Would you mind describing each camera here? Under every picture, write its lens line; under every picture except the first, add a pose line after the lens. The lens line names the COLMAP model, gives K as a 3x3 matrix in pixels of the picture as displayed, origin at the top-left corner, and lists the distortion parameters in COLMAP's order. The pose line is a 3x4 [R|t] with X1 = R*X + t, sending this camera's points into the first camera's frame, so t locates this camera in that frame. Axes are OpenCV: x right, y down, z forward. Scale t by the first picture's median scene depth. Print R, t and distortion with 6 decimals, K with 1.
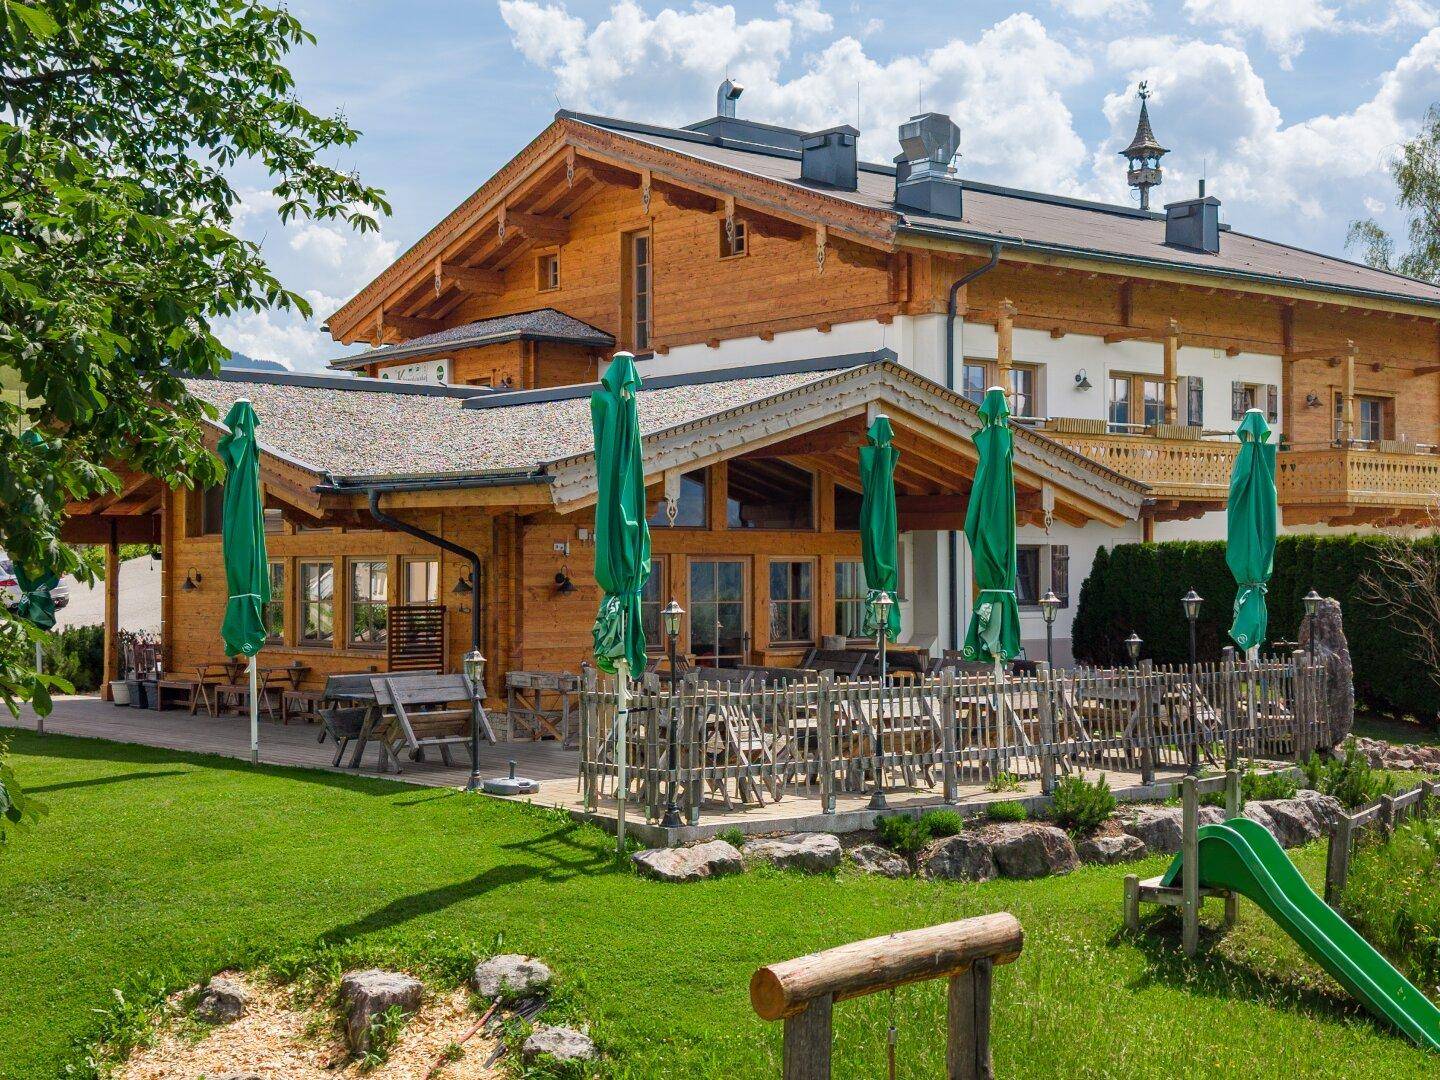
lens RADIAL K [[1996.4, 0, 737.1], [0, 1996.4, 539.6], [0, 0, 1]] dist [0.225647, -0.614439]
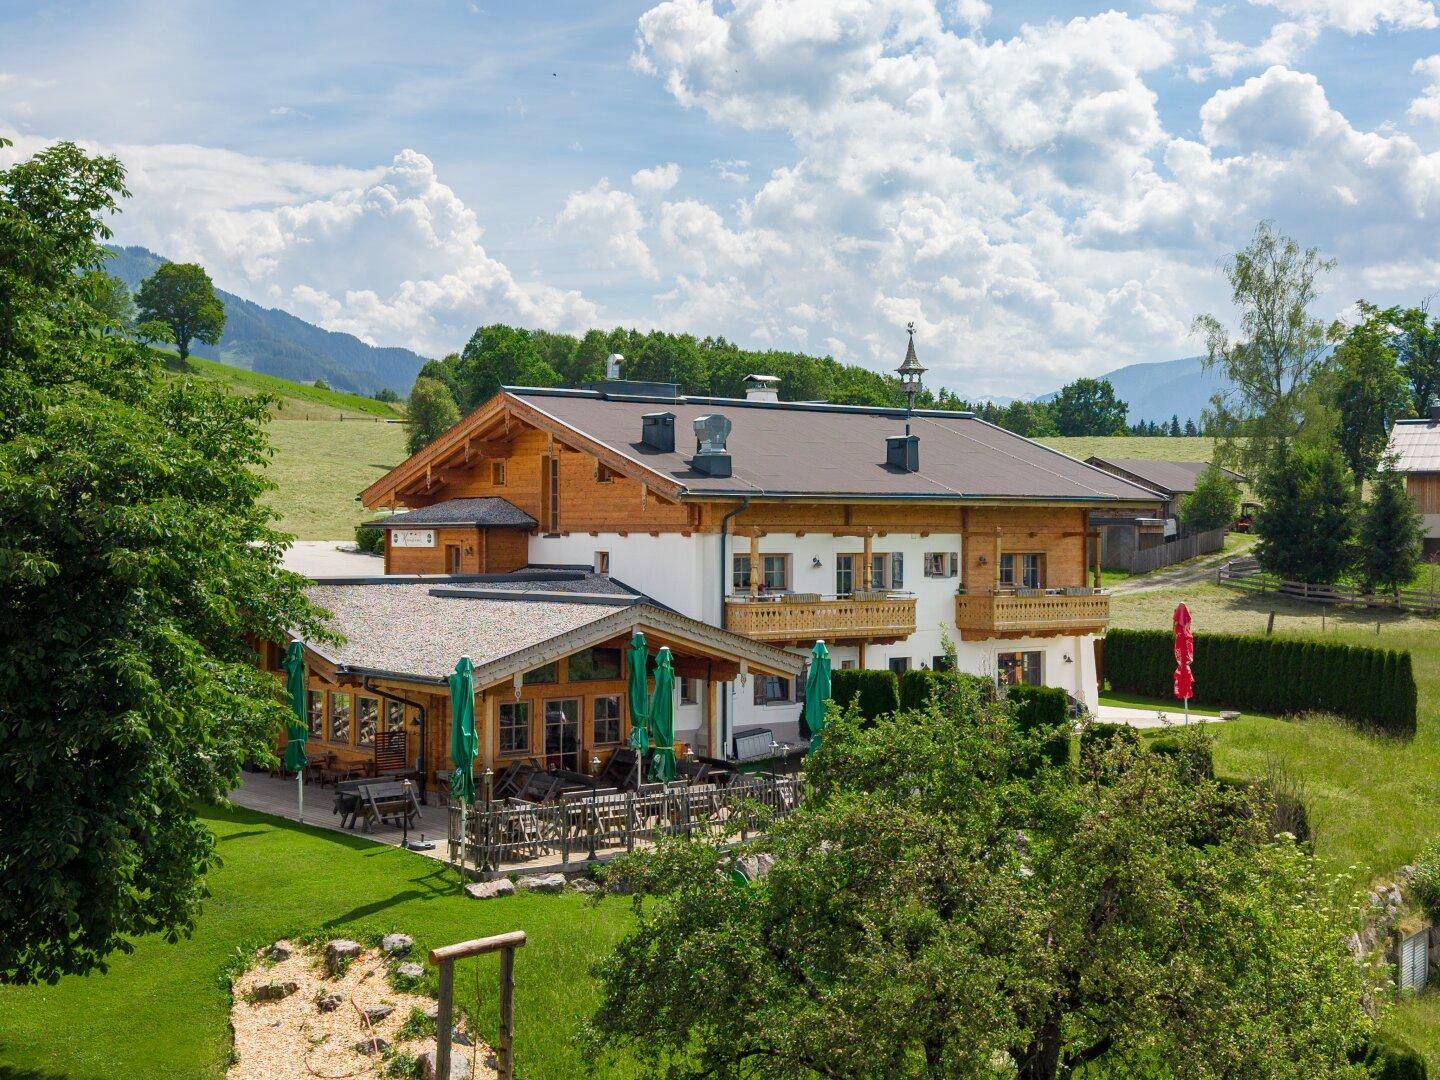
lens RADIAL K [[1877.9, 0, 741.3], [0, 1877.9, 535.3], [0, 0, 1]] dist [0.197640, -0.449987]
pose [[0.999756, 0.004349, -0.021647, 0.251758], [-0.003871, 0.999749, 0.022086, -0.236104], [0.021738, -0.021997, 0.999522, -0.918962]]
